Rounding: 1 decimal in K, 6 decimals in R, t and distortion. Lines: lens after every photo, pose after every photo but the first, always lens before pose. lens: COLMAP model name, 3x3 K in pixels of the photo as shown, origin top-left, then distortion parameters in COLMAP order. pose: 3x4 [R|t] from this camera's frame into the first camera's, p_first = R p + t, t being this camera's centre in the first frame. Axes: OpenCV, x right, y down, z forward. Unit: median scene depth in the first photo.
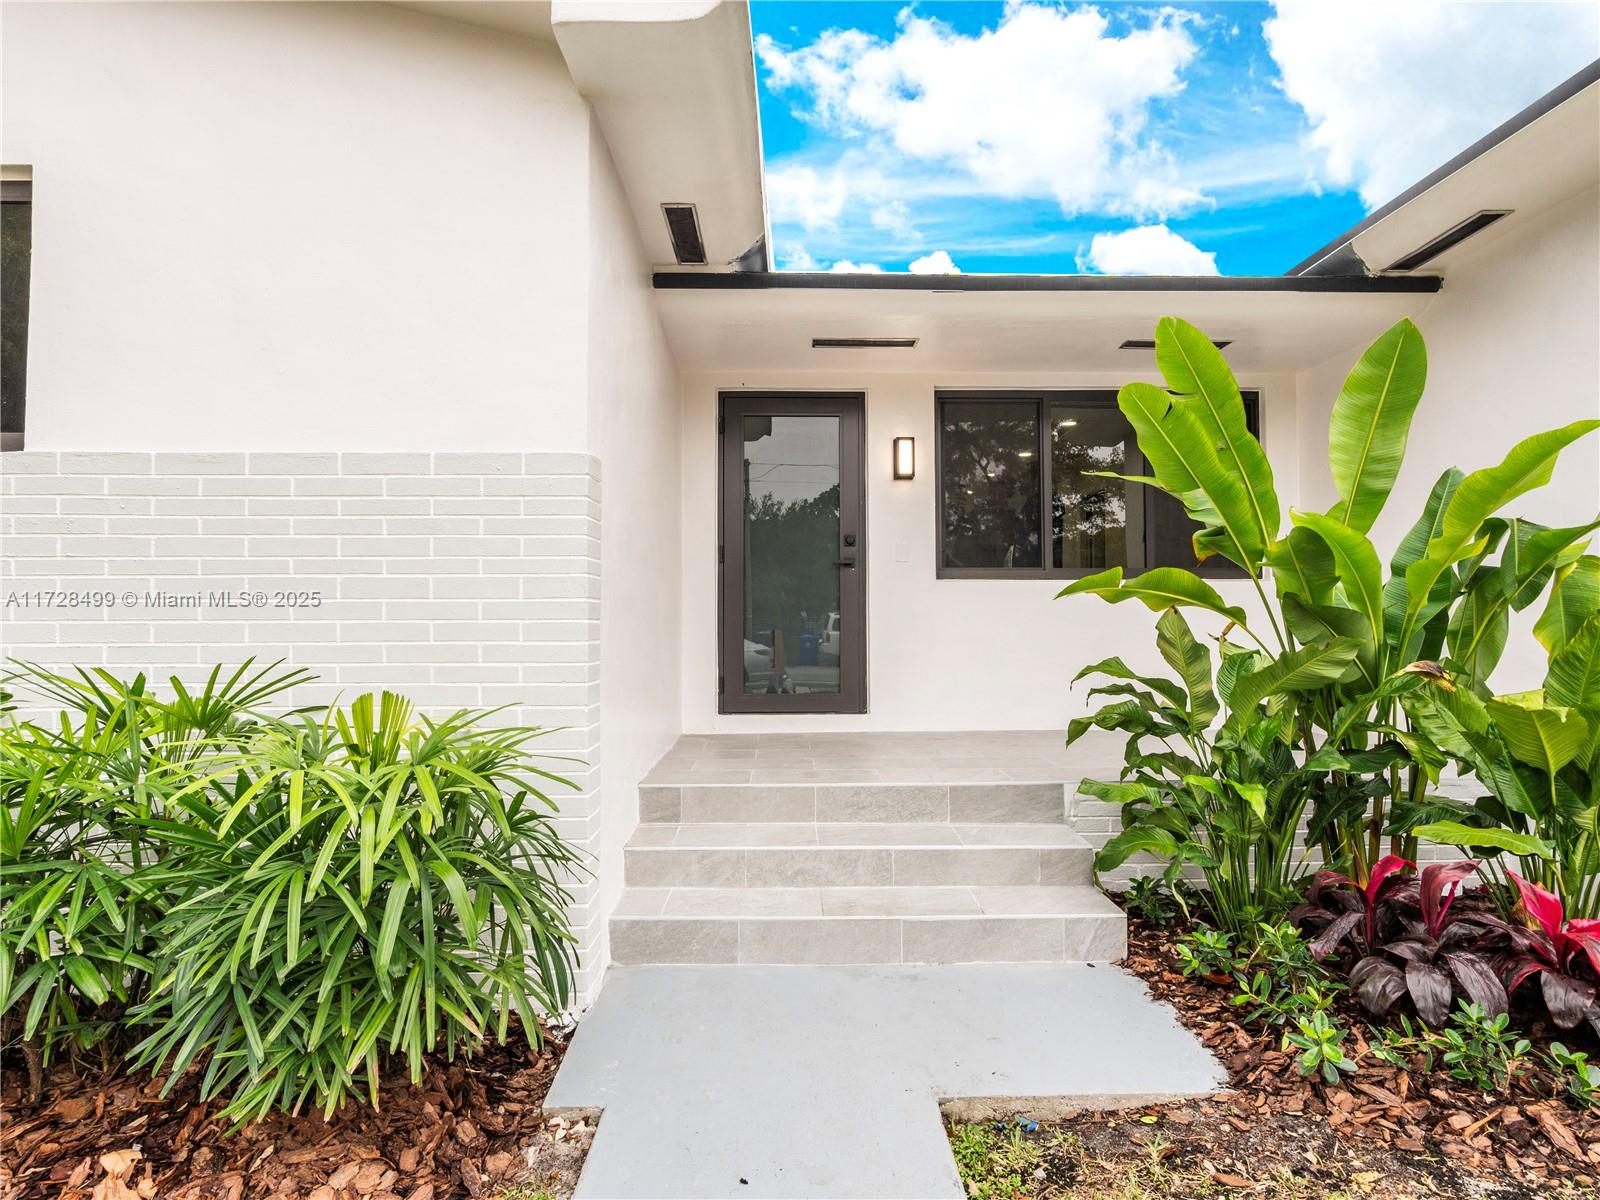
lens RADIAL K [[825.1, 0, 798.1], [0, 825.1, 597.3], [0, 0, 1]] dist [-0.006324, 0.000941]
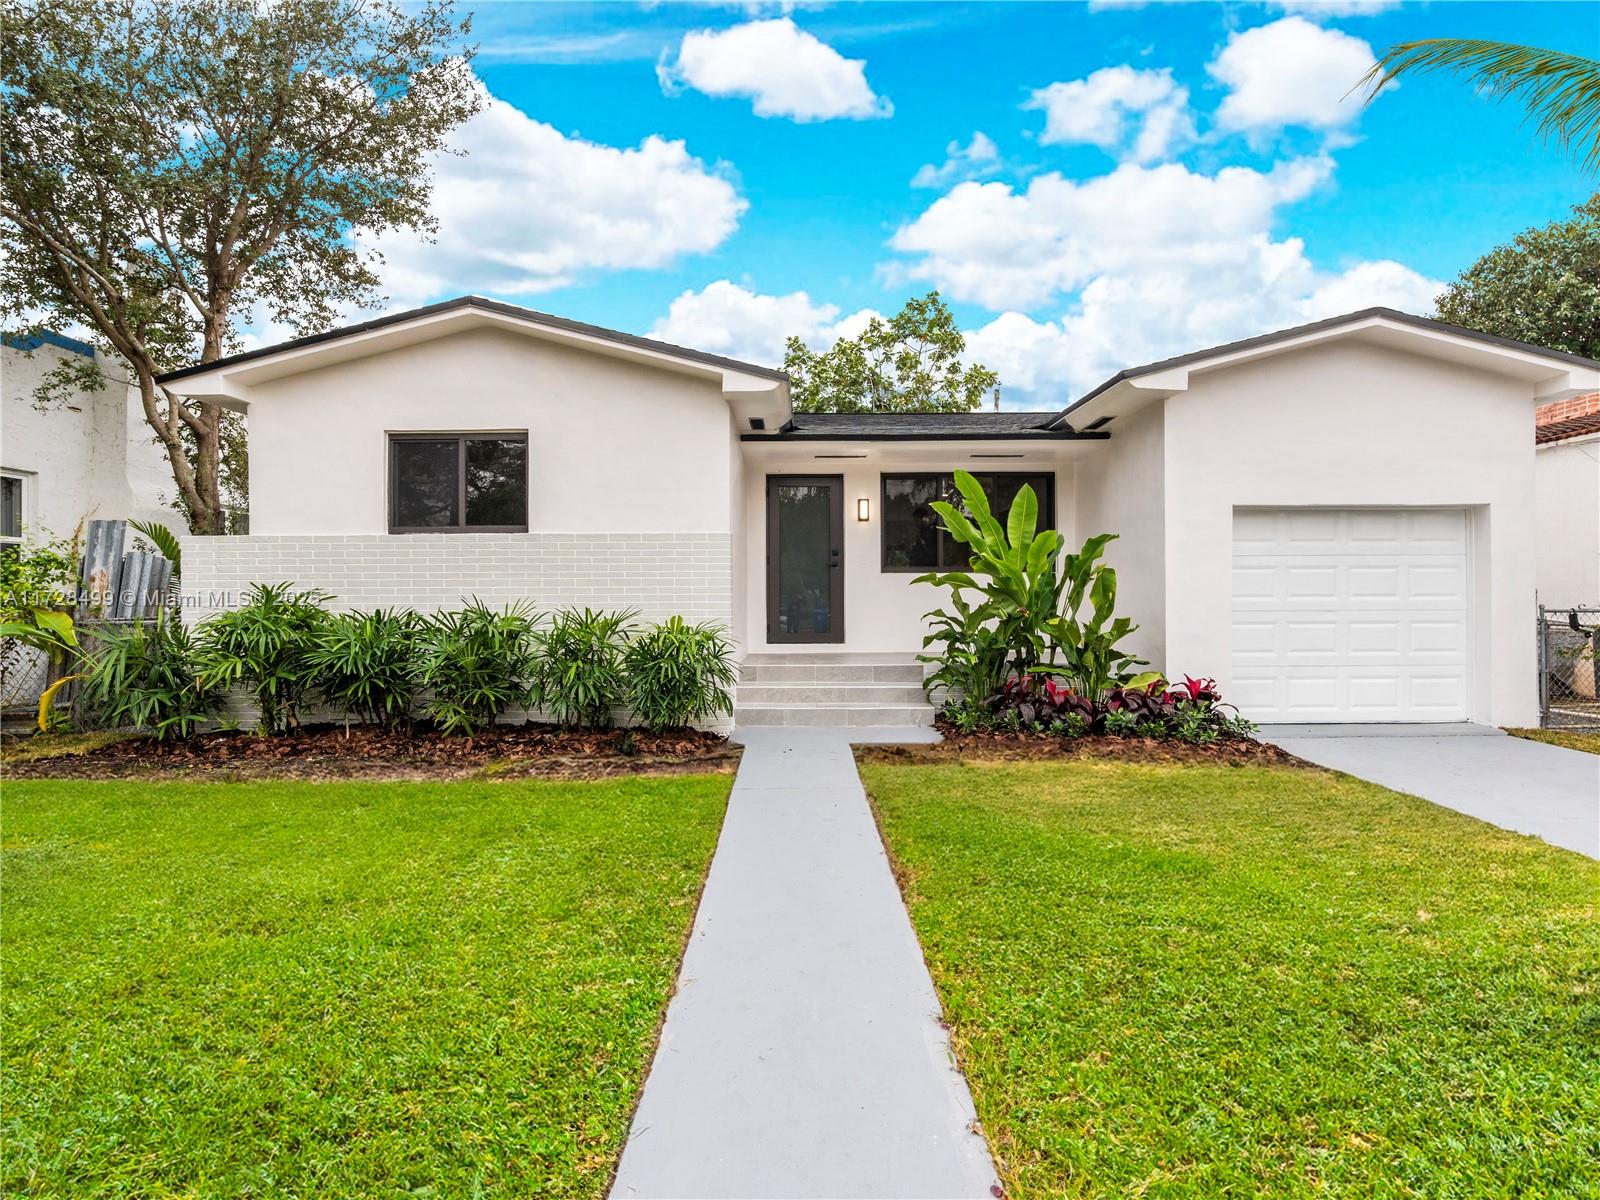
lens RADIAL K [[860.8, 0, 800.4], [0, 860.8, 606.0], [0, 0, 1]] dist [-0.004936, 0.000579]
pose [[0.999842, -0.000895, -0.017767, 0.023659], [0.001519, 0.999381, 0.035139, -0.022569], [0.017725, -0.035160, 0.999224, -1.394931]]
